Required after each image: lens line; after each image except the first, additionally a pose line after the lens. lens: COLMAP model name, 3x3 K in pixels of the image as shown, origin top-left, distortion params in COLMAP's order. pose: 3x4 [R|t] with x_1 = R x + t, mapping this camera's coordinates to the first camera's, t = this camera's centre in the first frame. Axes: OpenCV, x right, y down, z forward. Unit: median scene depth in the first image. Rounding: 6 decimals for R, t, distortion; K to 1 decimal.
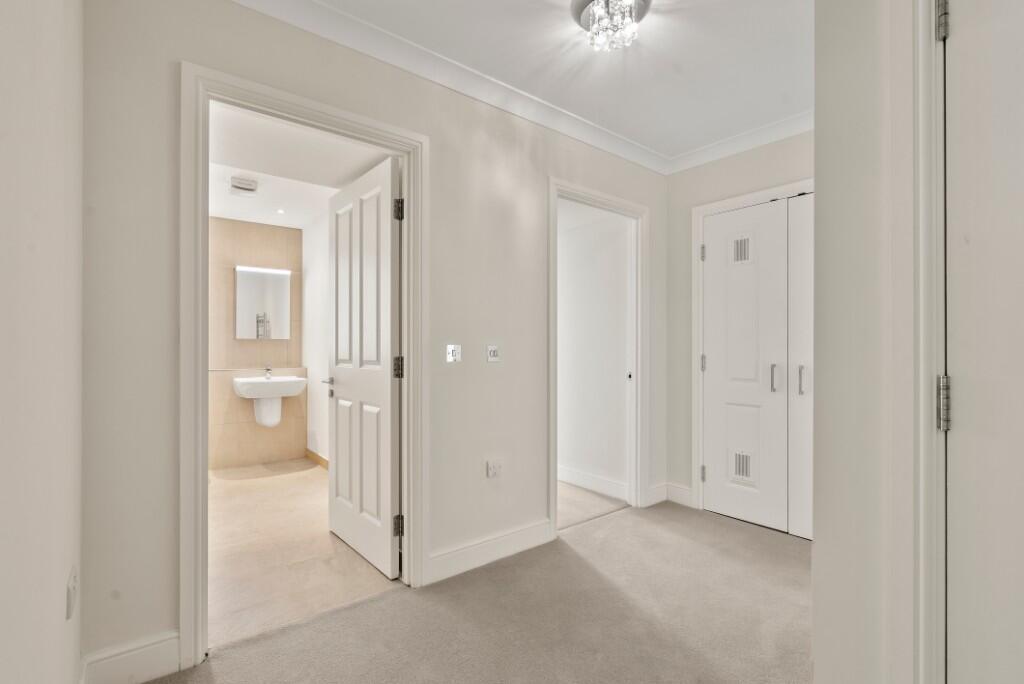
lens RADIAL K [[472.0, 0, 506.3], [0, 472.0, 350.1], [0, 0, 1]] dist [0.002705, 0.000682]
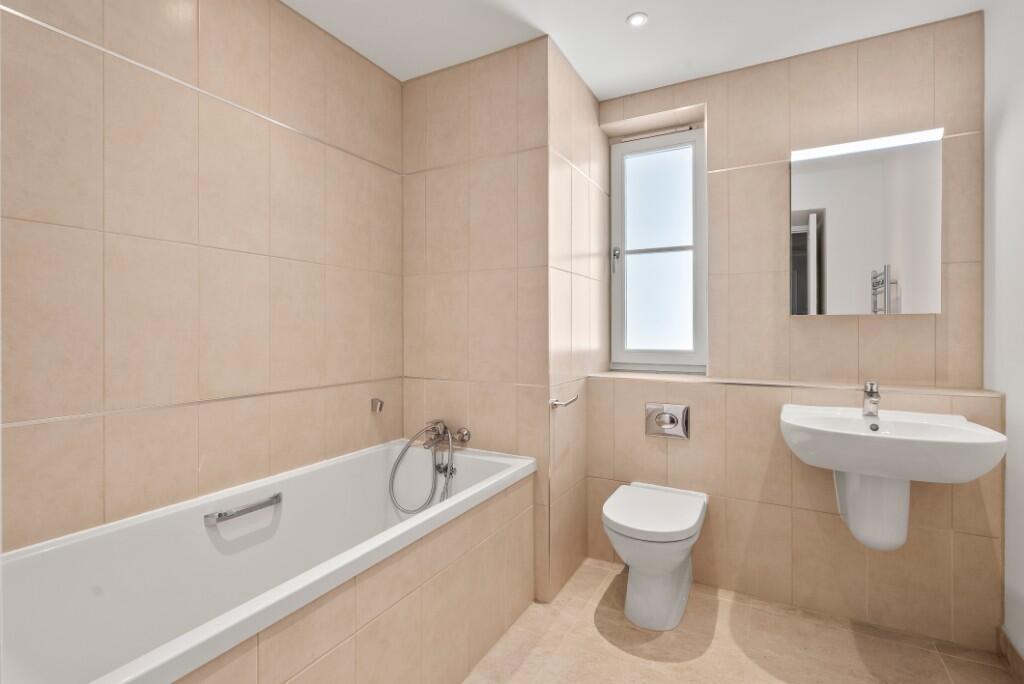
lens RADIAL K [[472.0, 0, 505.7], [0, 472.0, 343.1], [0, 0, 1]] dist [0.002705, 0.000682]
pose [[0.377970, 0.009157, -0.925772, -0.244036], [0.015233, 0.999754, 0.016108, -0.009999], [0.925692, -0.020191, 0.377738, 0.542741]]
